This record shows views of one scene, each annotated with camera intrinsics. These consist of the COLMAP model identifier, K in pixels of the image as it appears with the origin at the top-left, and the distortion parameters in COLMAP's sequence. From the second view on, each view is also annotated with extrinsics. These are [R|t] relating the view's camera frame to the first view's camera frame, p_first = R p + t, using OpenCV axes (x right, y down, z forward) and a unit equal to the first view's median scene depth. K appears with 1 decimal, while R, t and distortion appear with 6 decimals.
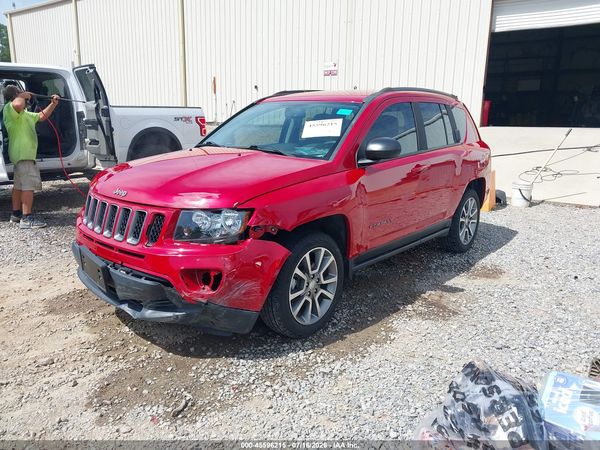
lens RADIAL K [[490.4, 0, 302.4], [0, 490.4, 229.2], [0, 0, 1]] dist [0.013806, -0.014069]
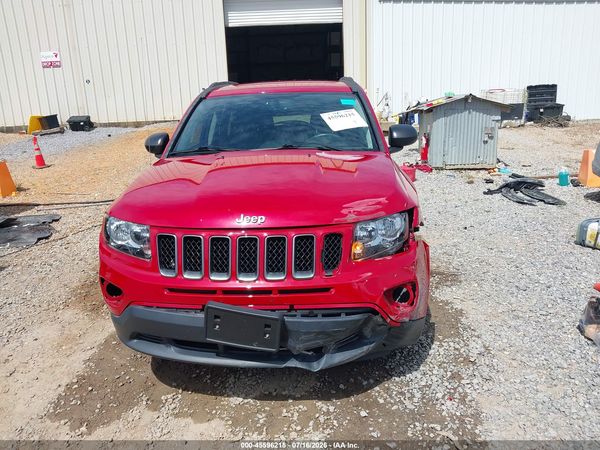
lens RADIAL K [[490.4, 0, 301.4], [0, 490.4, 222.2], [0, 0, 1]] dist [0.013806, -0.014069]
pose [[0.785075, -0.182350, 0.591951, -0.688287], [0.183460, 0.981257, 0.058962, -0.089939], [-0.591608, 0.062310, 0.803814, 0.327044]]
